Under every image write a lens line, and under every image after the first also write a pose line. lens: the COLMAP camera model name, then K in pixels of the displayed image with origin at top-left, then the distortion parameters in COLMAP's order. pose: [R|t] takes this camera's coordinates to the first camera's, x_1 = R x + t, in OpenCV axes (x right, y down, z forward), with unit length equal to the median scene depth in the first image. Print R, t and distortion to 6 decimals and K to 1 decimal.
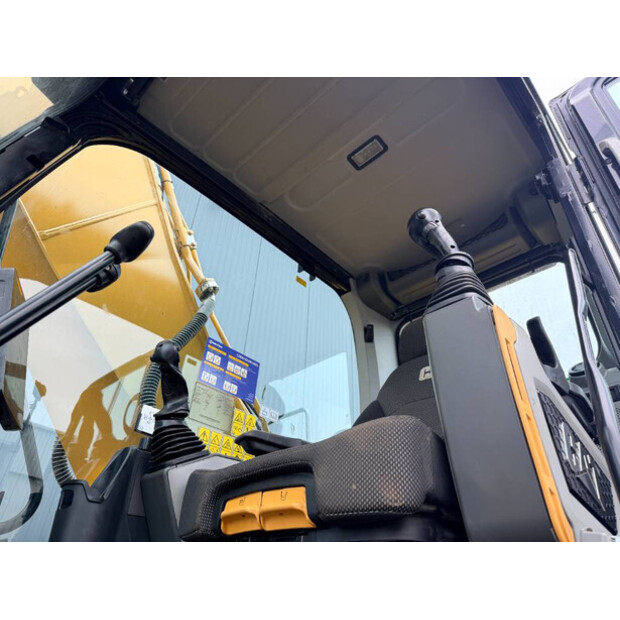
lens RADIAL K [[429.4, 0, 310.0], [0, 429.4, 310.0], [0, 0, 1]] dist [-0.002651, -0.001343]
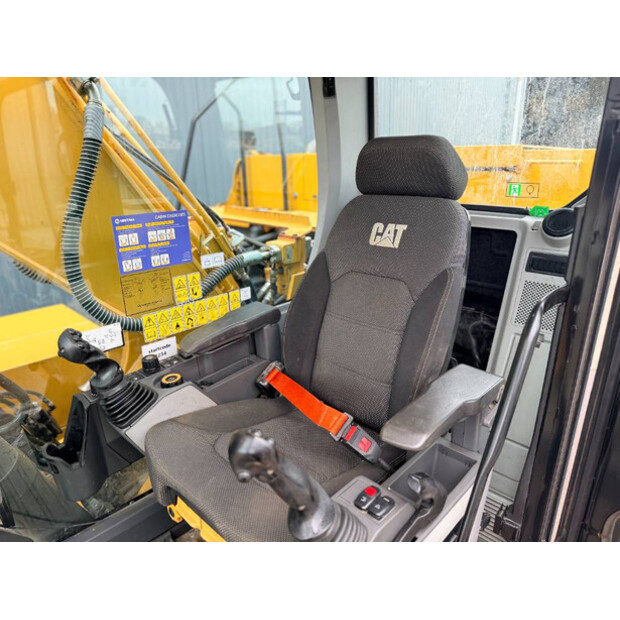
lens RADIAL K [[429.4, 0, 310.0], [0, 429.4, 310.0], [0, 0, 1]] dist [-0.002651, -0.001343]
pose [[0.997072, -0.066013, -0.038590, 0.155749], [0.069549, 0.573205, 0.816455, -0.471387], [-0.031777, -0.816748, 0.576118, 0.378341]]
